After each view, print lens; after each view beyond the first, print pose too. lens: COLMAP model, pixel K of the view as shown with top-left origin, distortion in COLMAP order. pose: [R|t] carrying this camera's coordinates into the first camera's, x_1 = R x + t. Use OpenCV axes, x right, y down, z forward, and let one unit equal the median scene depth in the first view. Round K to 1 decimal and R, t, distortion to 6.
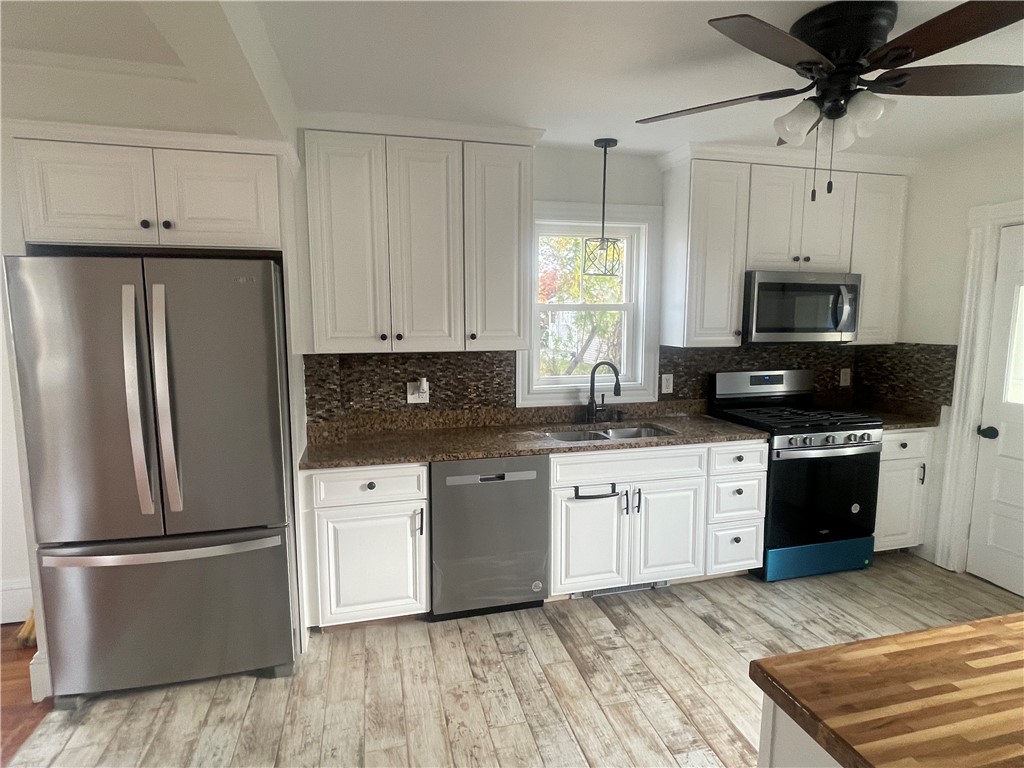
lens RADIAL K [[554.7, 0, 512.0], [0, 554.7, 384.0], [0, 0, 1]] dist [-0.012689, -0.001410]
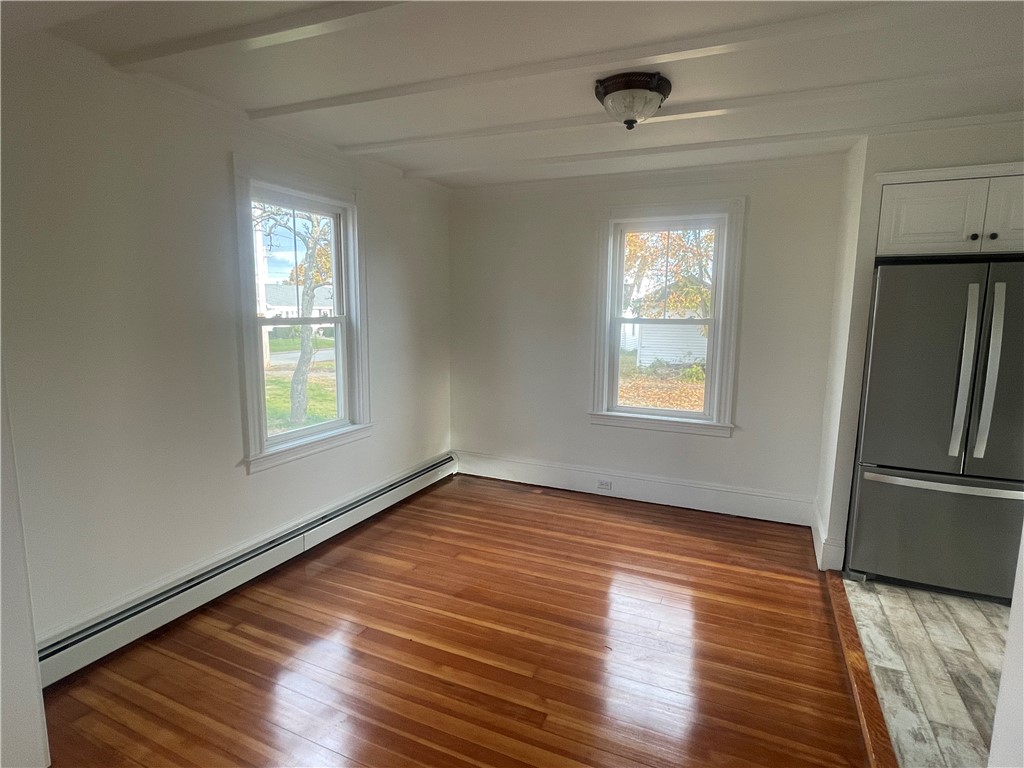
lens RADIAL K [[545.7, 0, 508.0], [0, 545.7, 384.2], [0, 0, 1]] dist [-0.007071, -0.000325]
pose [[0.774742, 0.094321, -0.625202, -0.478427], [-0.089024, 0.995233, 0.039828, 0.074600], [0.625978, 0.024802, 0.779446, -0.486410]]
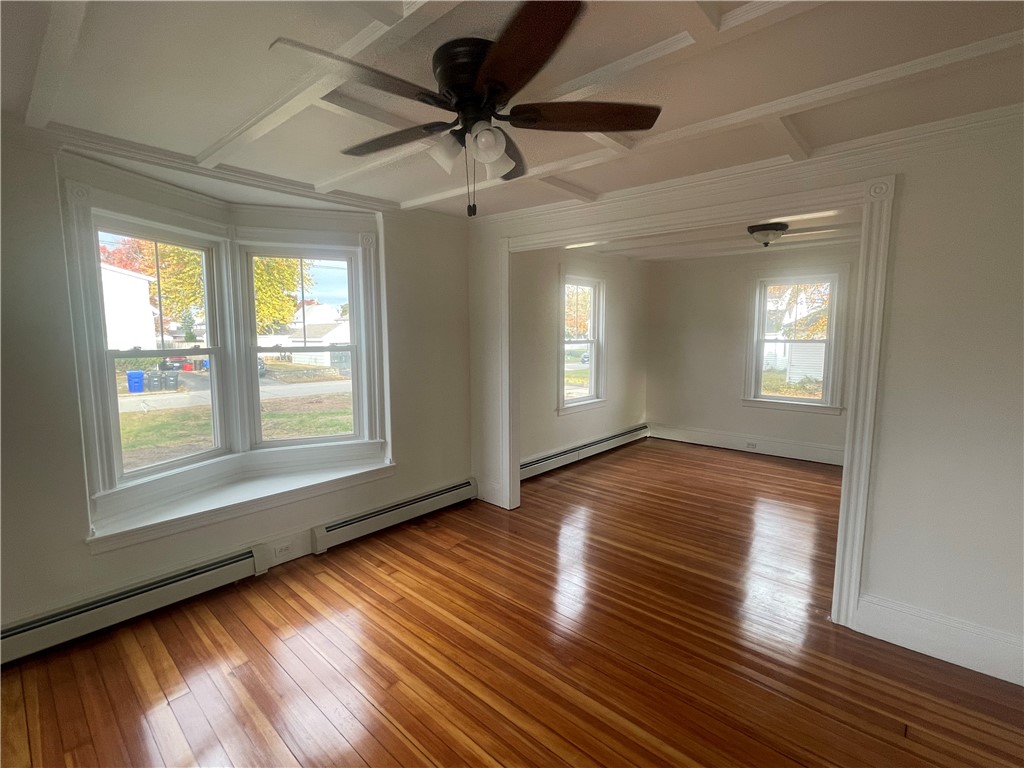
lens RADIAL K [[476.4, 0, 509.0], [0, 476.4, 383.9], [0, 0, 1]] dist [-0.012460, 0.001534]
pose [[0.549192, 0.089213, -0.830921, -0.086870], [-0.104378, 0.993822, 0.037715, 0.153650], [0.829152, 0.066018, 0.555111, -1.150889]]
